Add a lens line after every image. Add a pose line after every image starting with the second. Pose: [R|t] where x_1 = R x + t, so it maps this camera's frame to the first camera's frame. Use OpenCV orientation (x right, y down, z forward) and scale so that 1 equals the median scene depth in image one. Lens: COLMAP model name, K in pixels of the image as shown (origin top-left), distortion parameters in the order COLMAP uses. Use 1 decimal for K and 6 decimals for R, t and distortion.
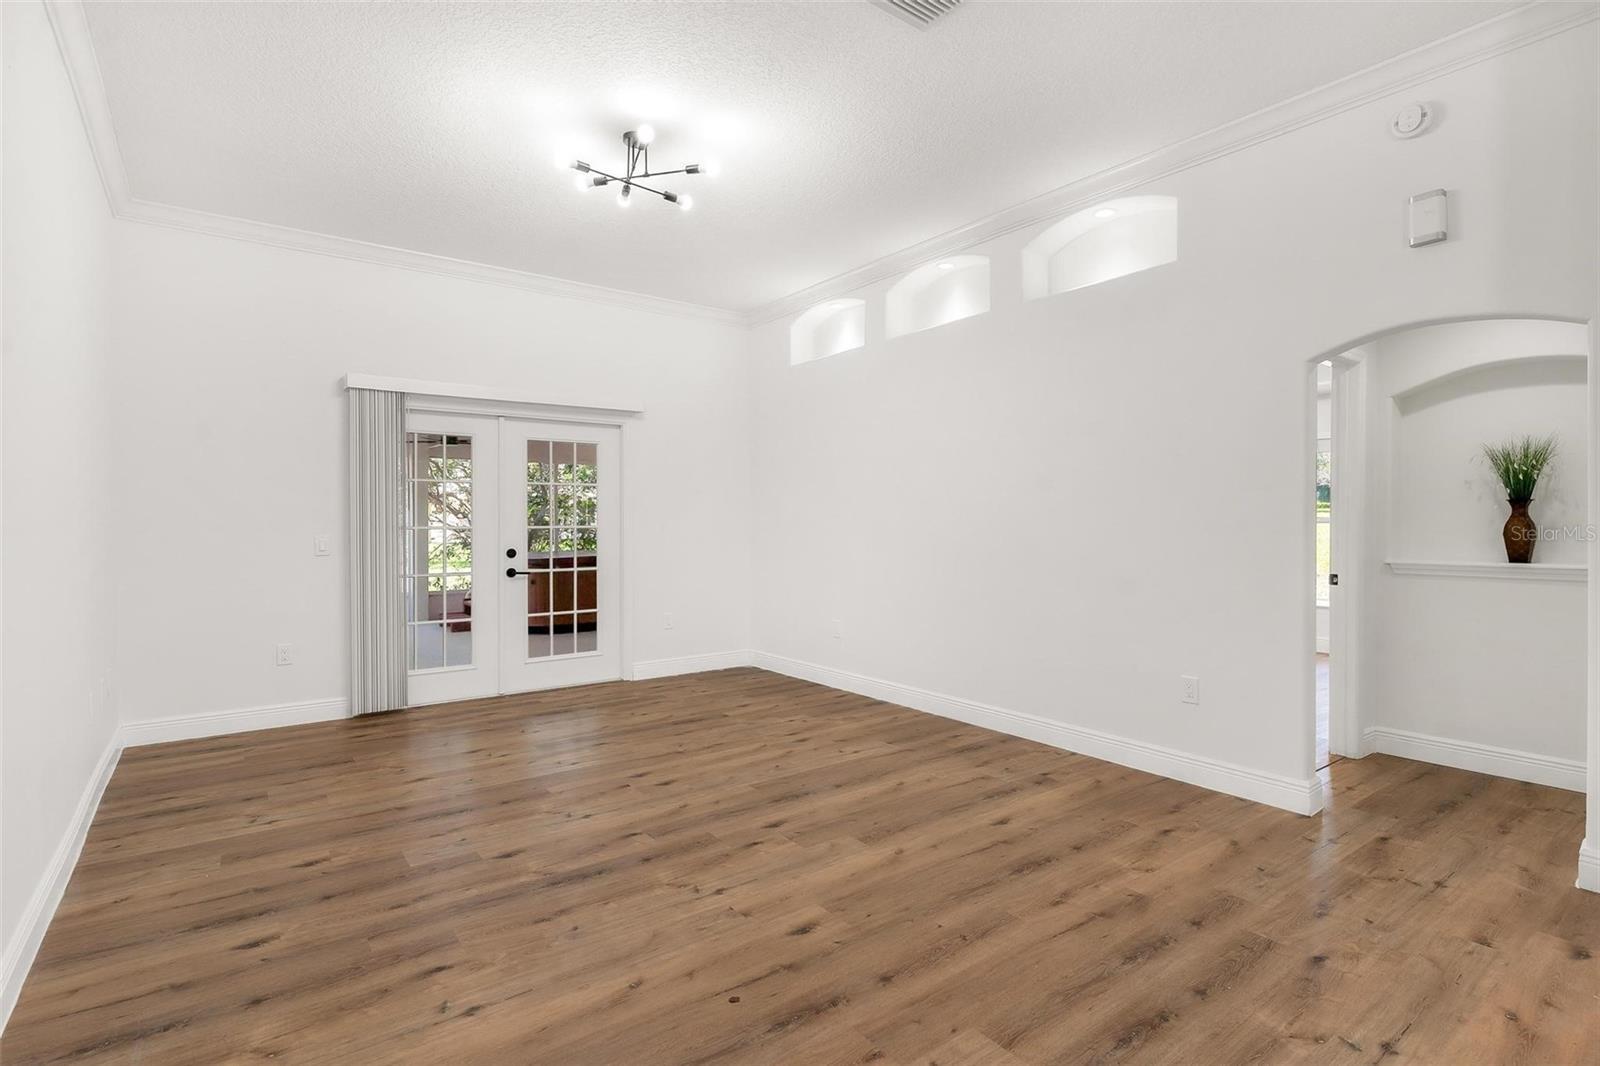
lens RADIAL K [[779.2, 0, 795.7], [0, 779.2, 529.3], [0, 0, 1]] dist [-0.003273, 0.000016]
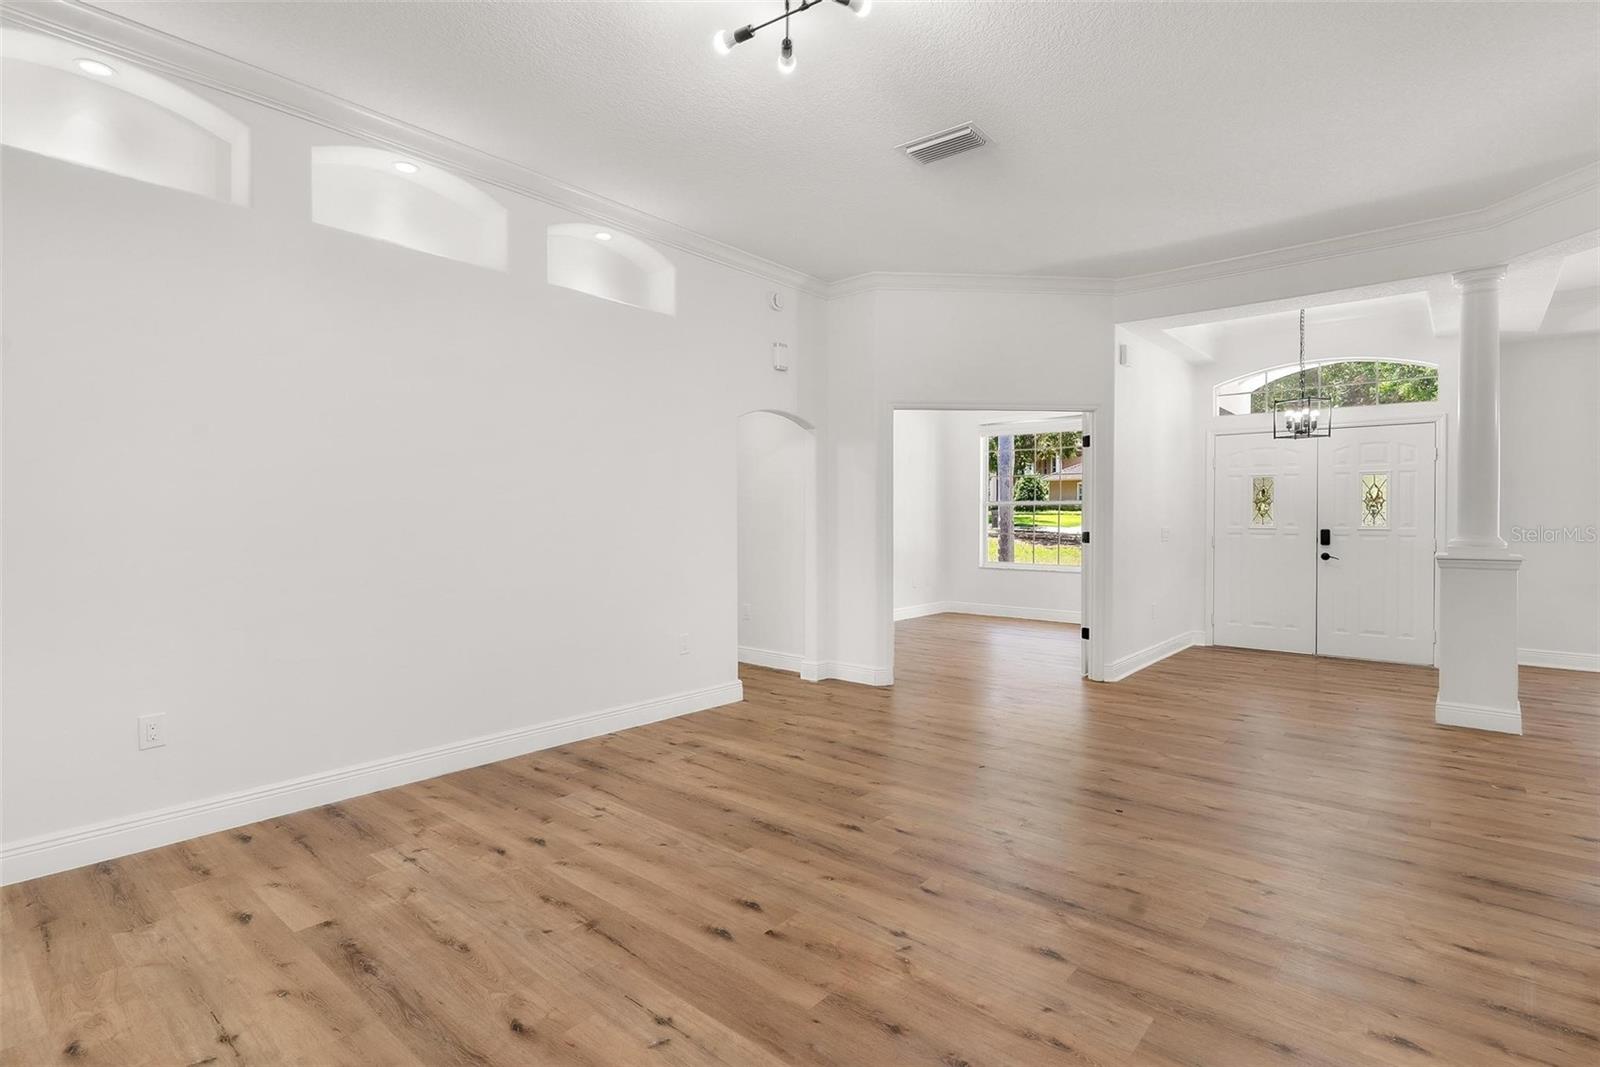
lens RADIAL K [[779.2, 0, 795.7], [0, 779.2, 529.8], [0, 0, 1]] dist [-0.003273, 0.000016]
pose [[-0.222357, -0.014469, 0.974858, -0.865323], [0.010592, 0.999795, 0.017256, -0.010012], [-0.974908, 0.014163, -0.222159, 1.156972]]
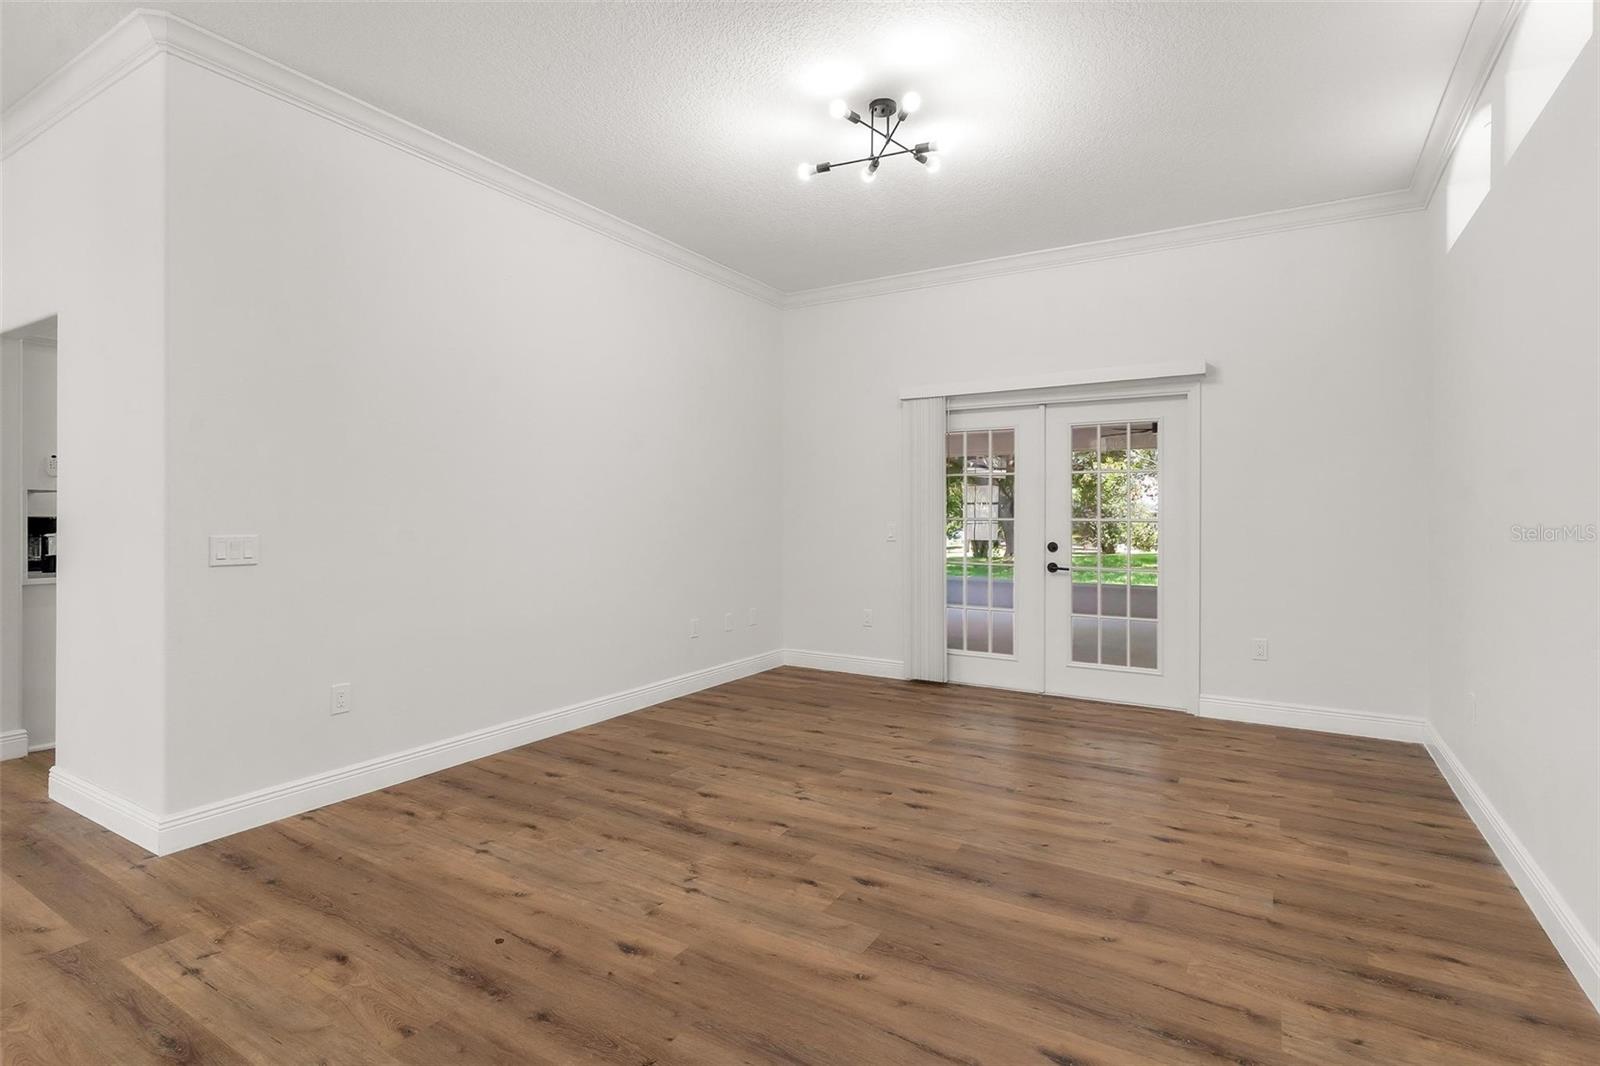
lens RADIAL K [[779.2, 0, 795.7], [0, 779.2, 529.3], [0, 0, 1]] dist [-0.003273, 0.000016]
pose [[0.373271, 0.020898, -0.927487, 0.631614], [-0.014152, 0.999758, 0.016831, -0.004779], [0.927614, 0.006844, 0.373476, 0.560606]]
